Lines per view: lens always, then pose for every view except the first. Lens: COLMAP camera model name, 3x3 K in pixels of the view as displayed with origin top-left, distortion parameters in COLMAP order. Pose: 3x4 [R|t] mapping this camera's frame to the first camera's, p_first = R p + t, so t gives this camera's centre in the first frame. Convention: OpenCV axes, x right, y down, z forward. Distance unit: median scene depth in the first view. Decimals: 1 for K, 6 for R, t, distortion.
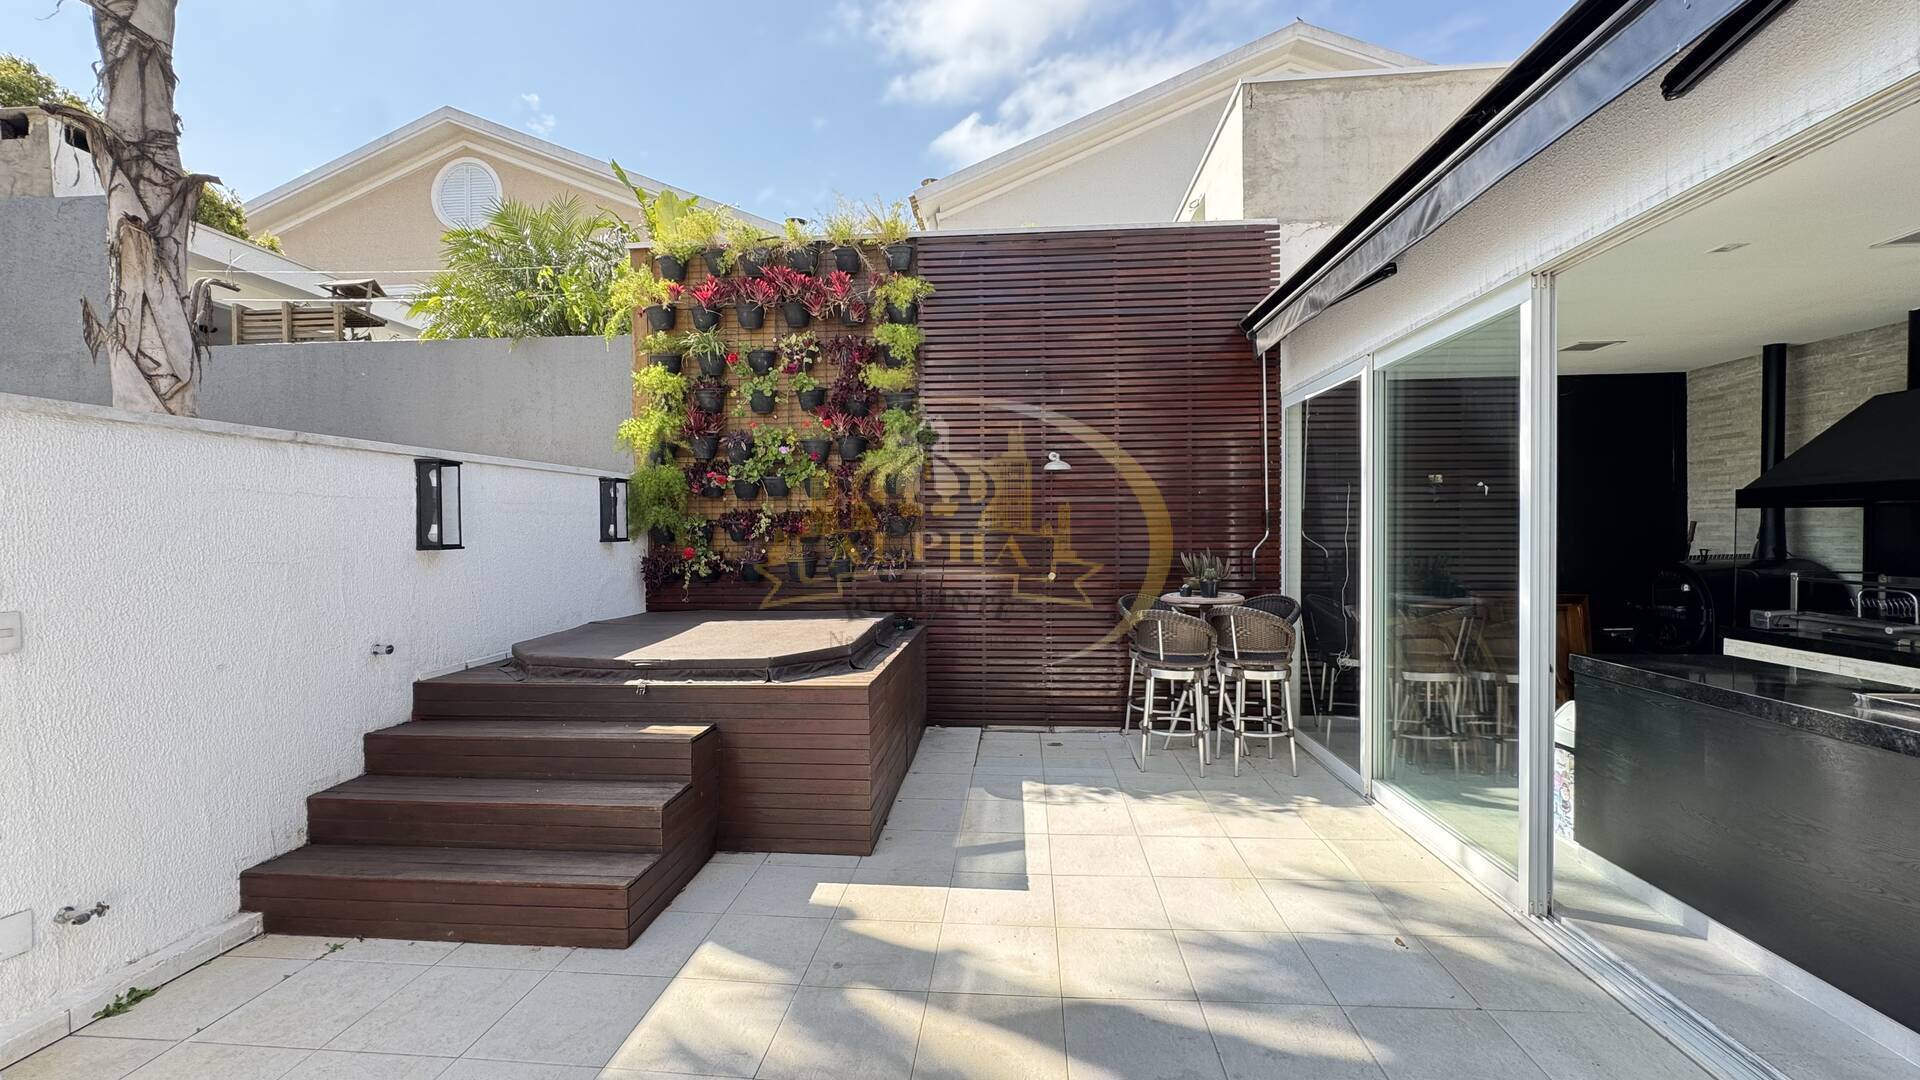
lens RADIAL K [[763.6, 0, 962.1], [0, 763.6, 539.5], [0, 0, 1]] dist [-0.003188, 0.000197]
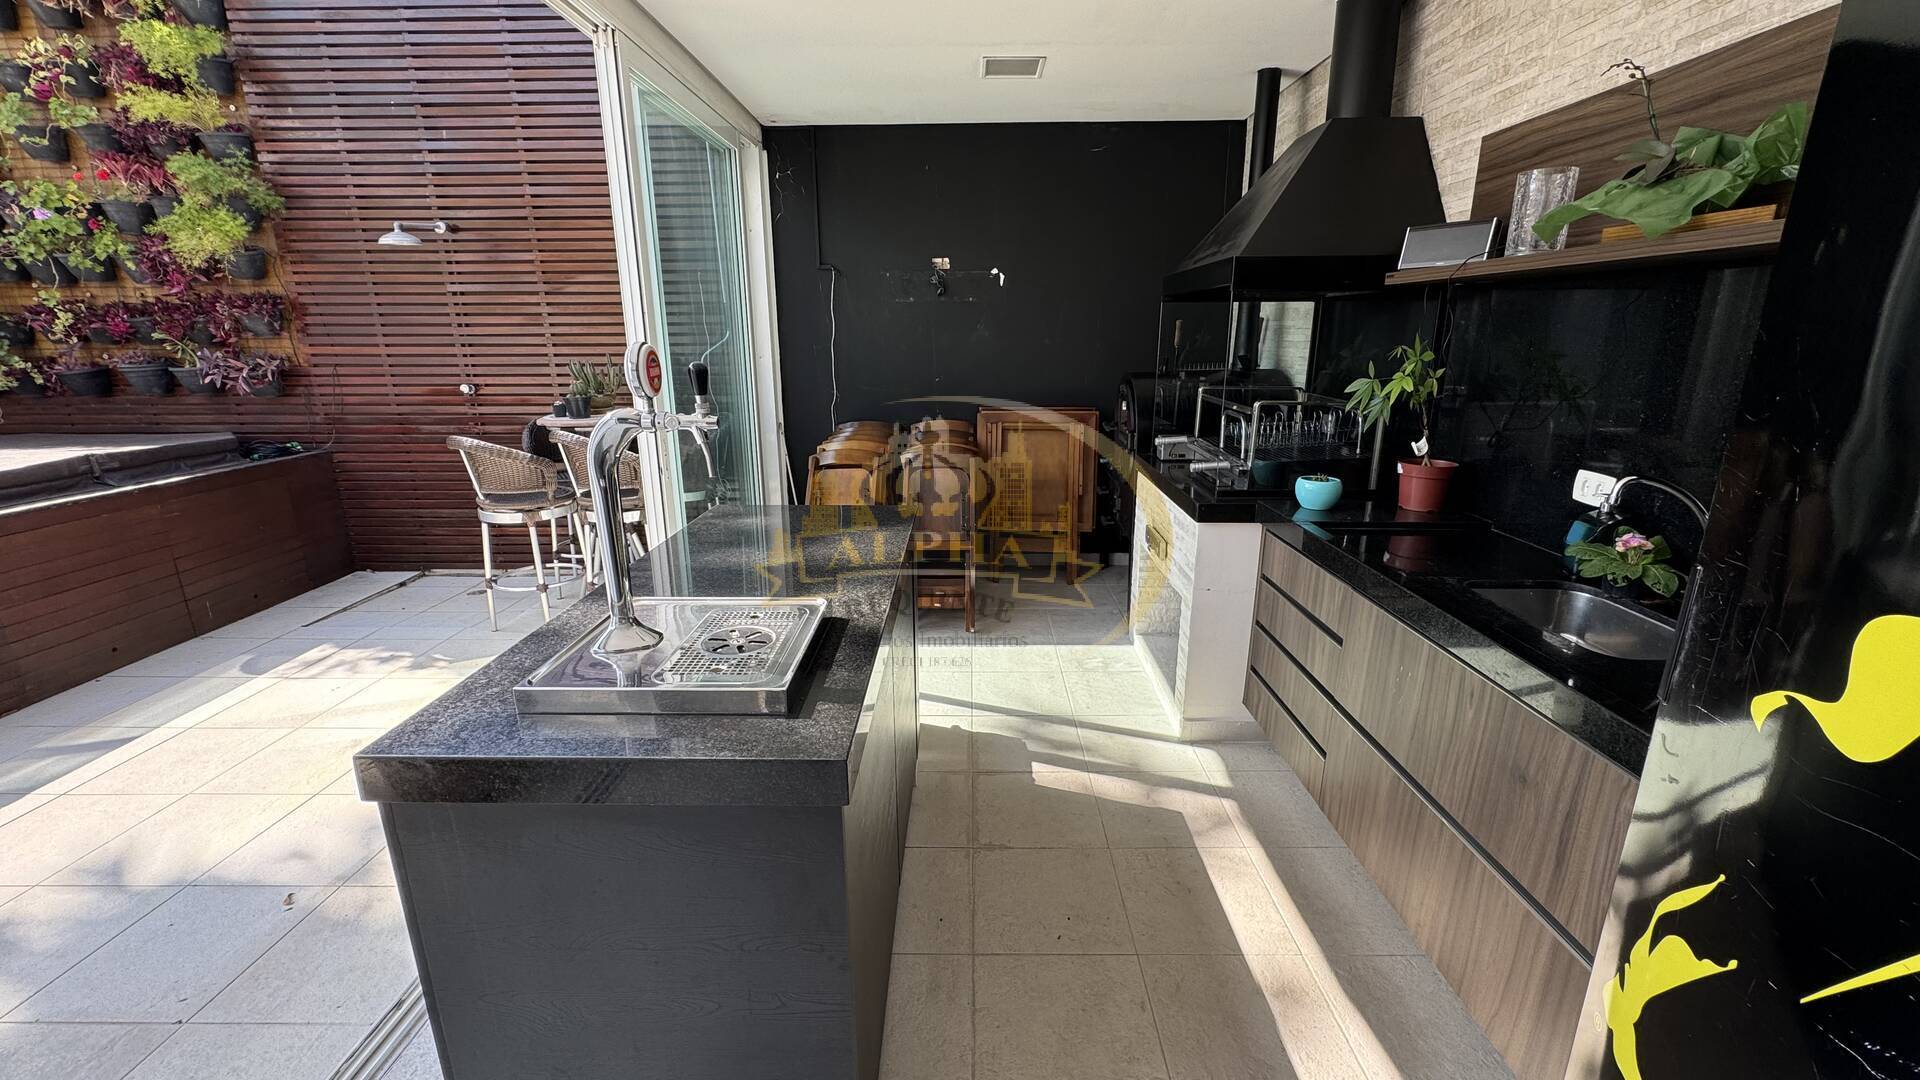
lens RADIAL K [[763.6, 0, 962.1], [0, 763.6, 541.8], [0, 0, 1]] dist [-0.003188, 0.000197]
pose [[0.998050, -0.011804, 0.061286, 0.759033], [-0.004049, 0.967636, 0.252317, -0.000427], [-0.062281, -0.252073, 0.965702, 0.203828]]
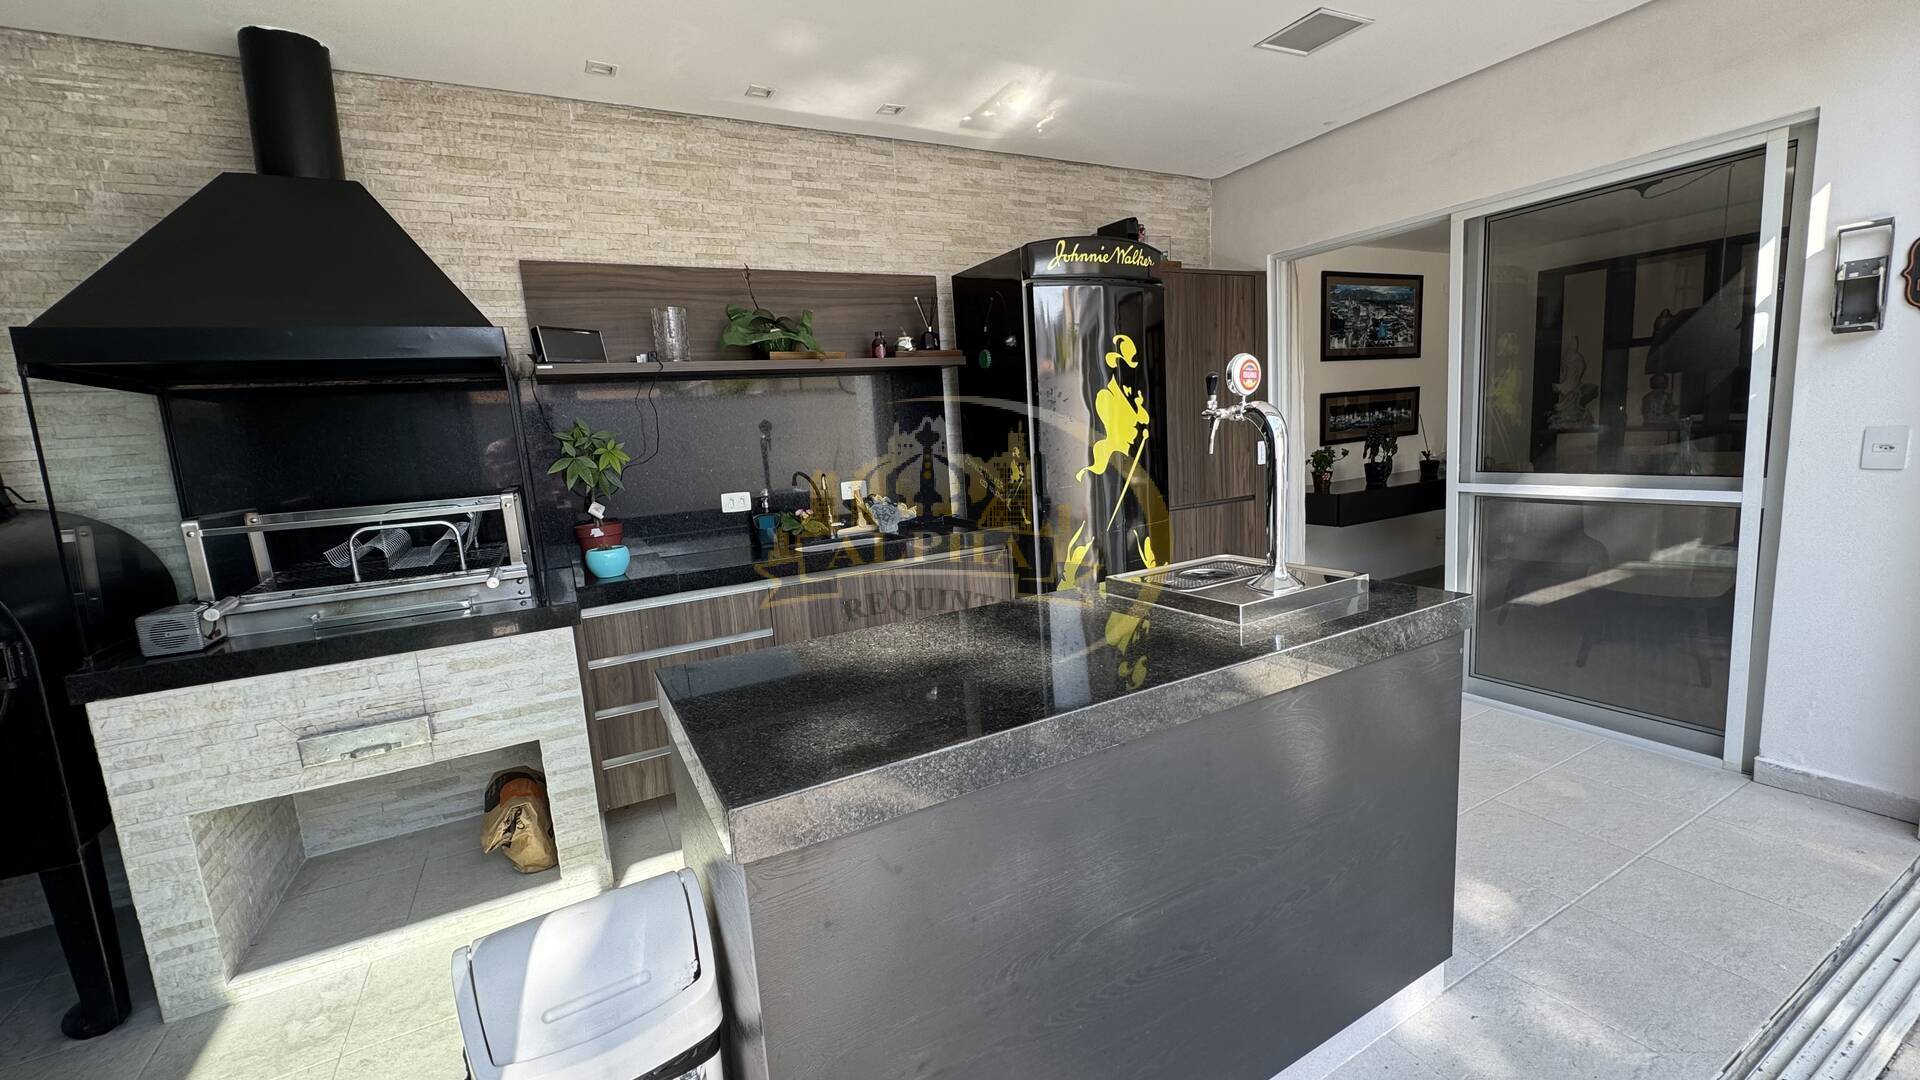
lens RADIAL K [[763.6, 0, 962.1], [0, 763.6, 539.5], [0, 0, 1]] dist [-0.003188, 0.000197]
pose [[-0.542900, -0.081350, 0.835848, 0.421356], [0.080643, 0.985648, 0.148309, 0.022397], [-0.835916, 0.147922, -0.528548, 0.808299]]
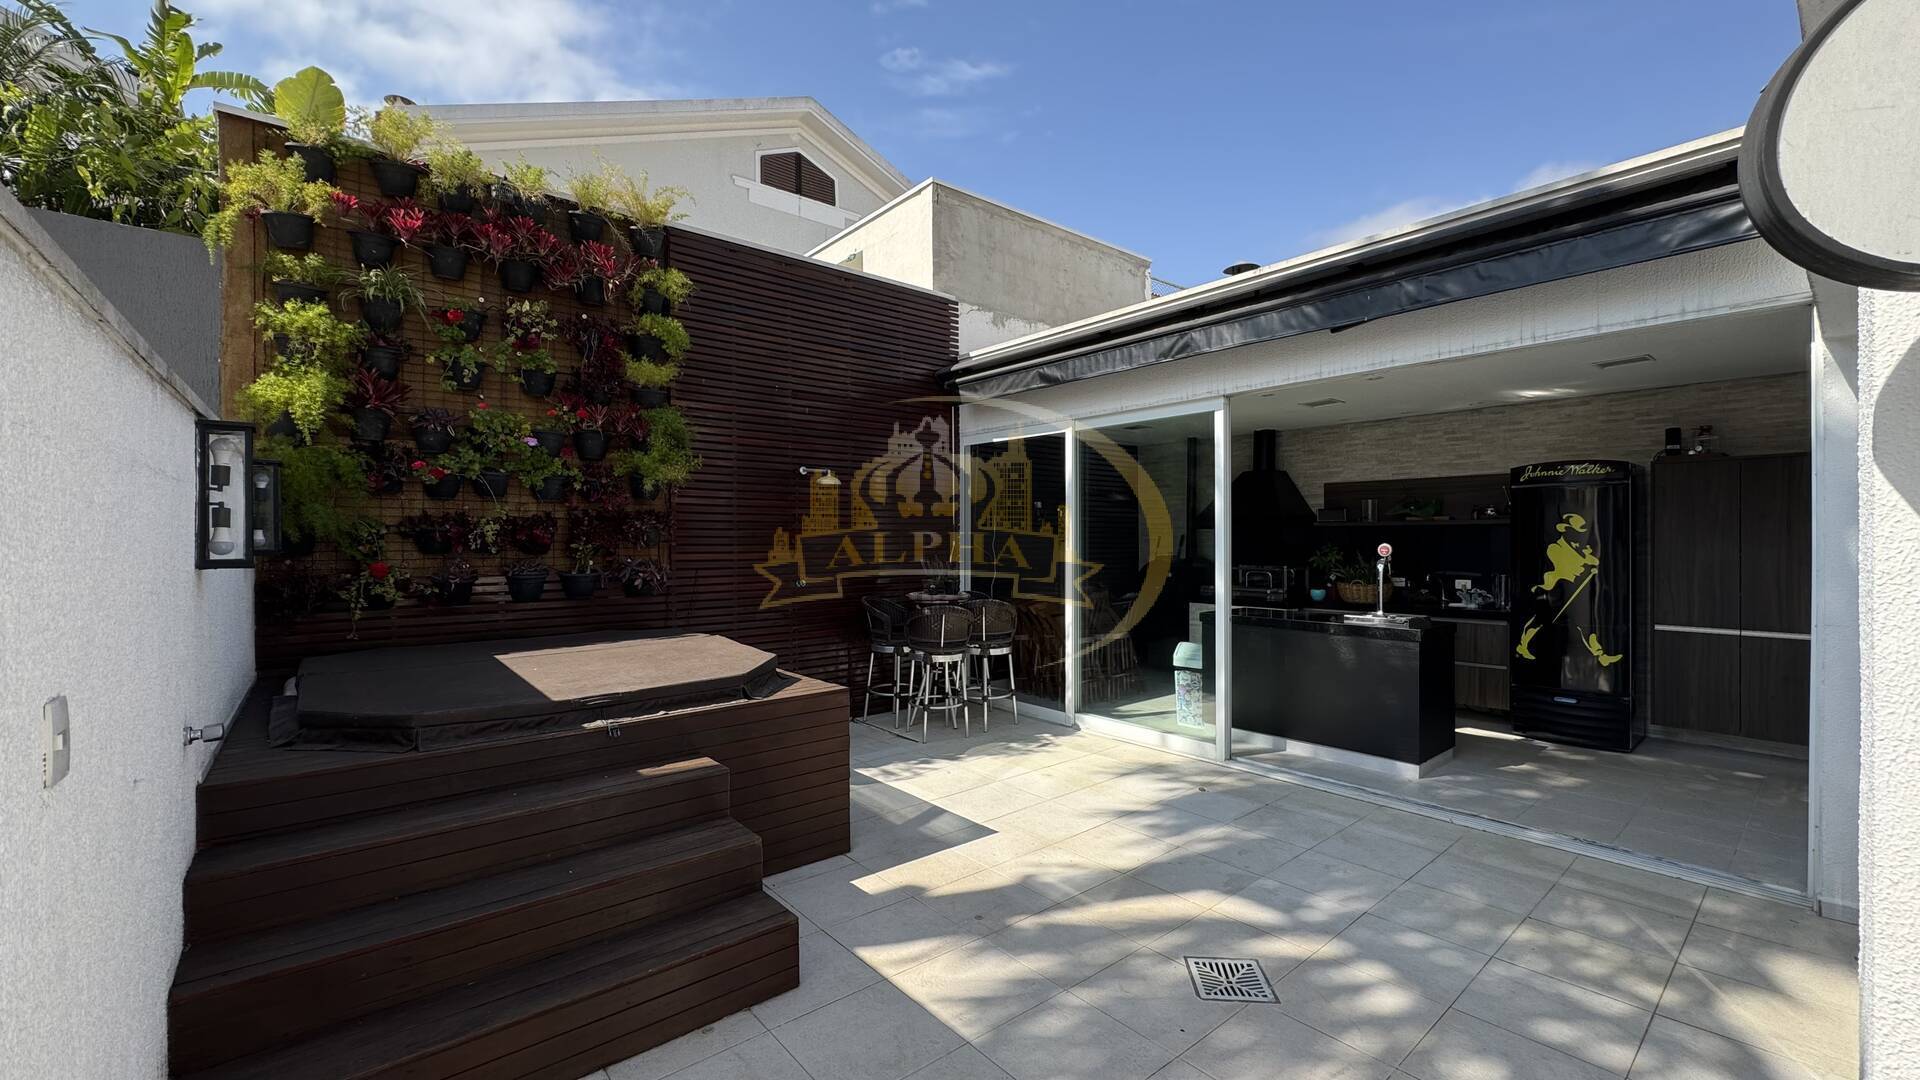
lens RADIAL K [[763.6, 0, 964.3], [0, 763.6, 541.2], [0, 0, 1]] dist [-0.003188, 0.000197]
pose [[0.707225, 0.002073, 0.706985, -0.611537], [0.008040, 0.999907, -0.010974, 0.003165], [-0.706942, 0.013445, 0.707143, 0.119081]]
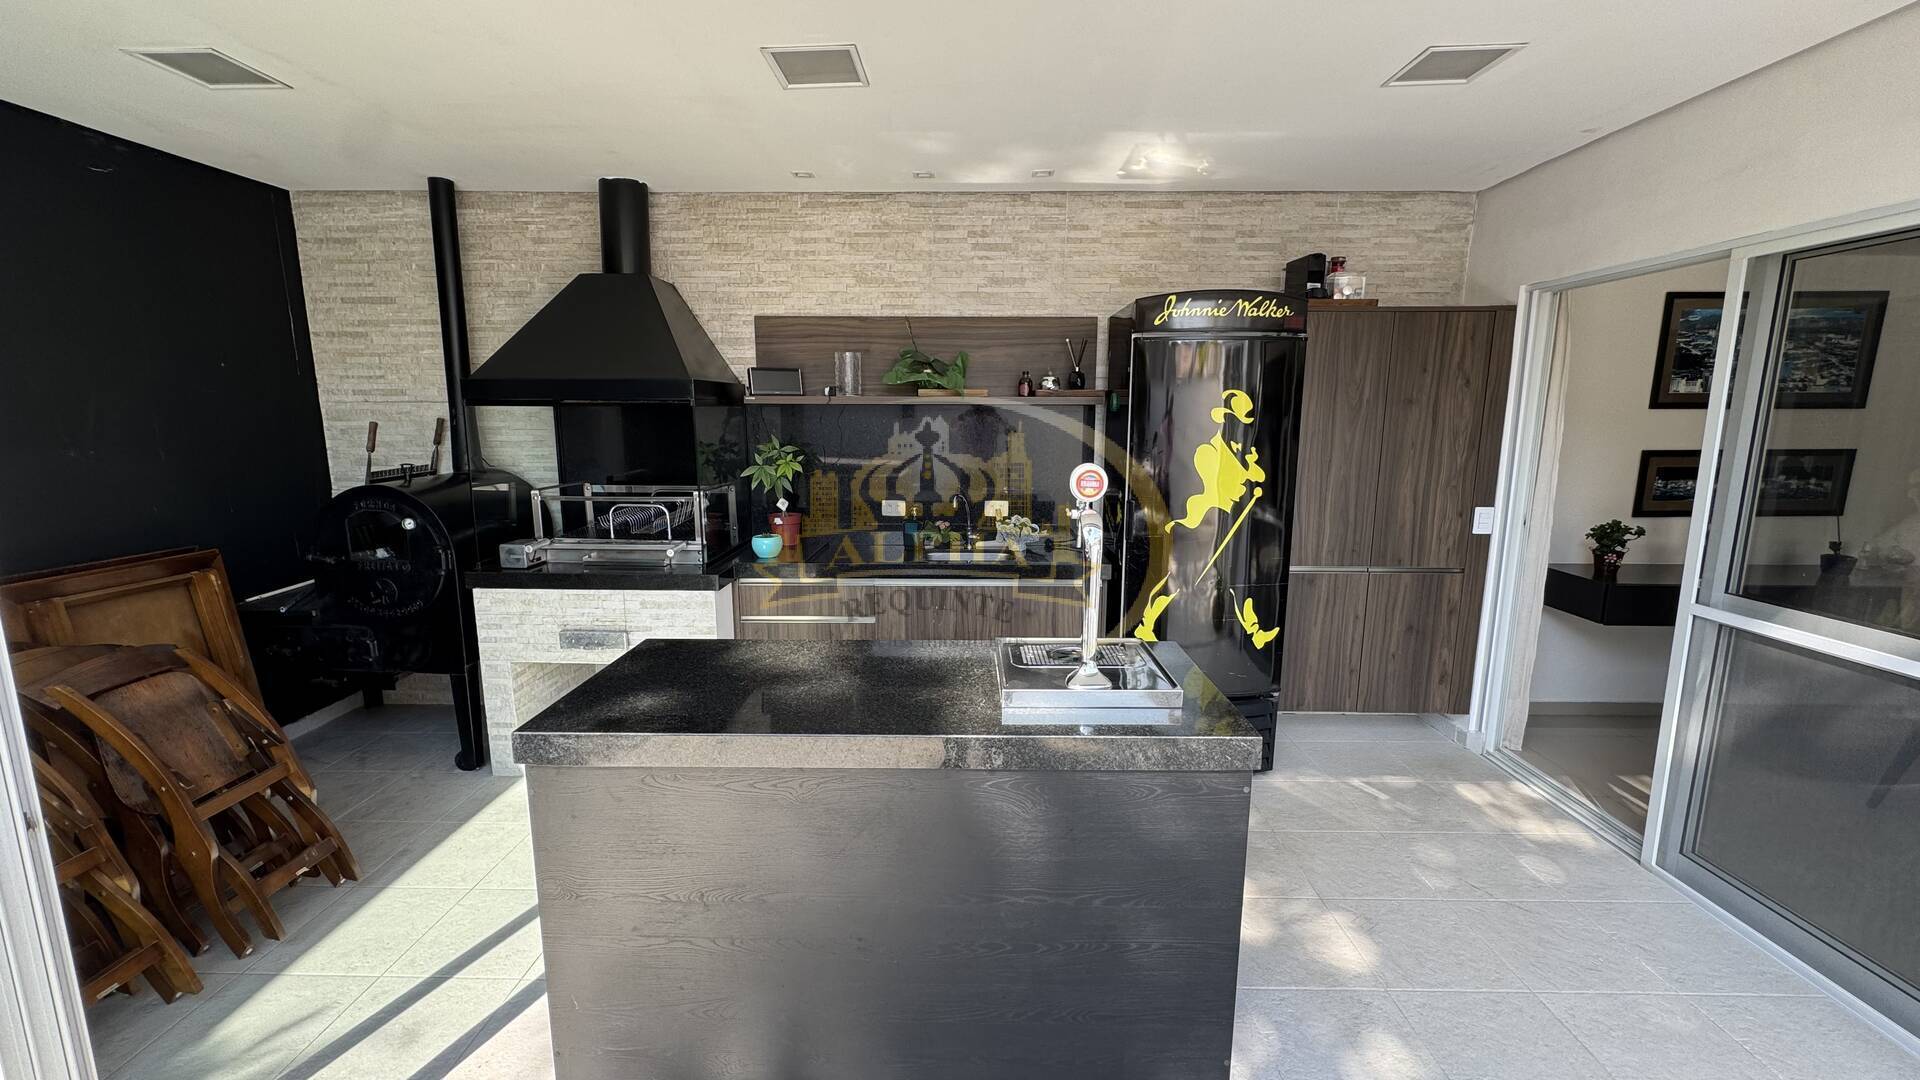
lens RADIAL K [[763.6, 0, 961.7], [0, 763.6, 540.0], [0, 0, 1]] dist [-0.003188, 0.000197]
pose [[-0.063734, -0.159192, 0.985188, 0.267318], [0.010928, 0.987025, 0.160196, -0.025909], [-0.997907, 0.020976, -0.061167, 0.577955]]
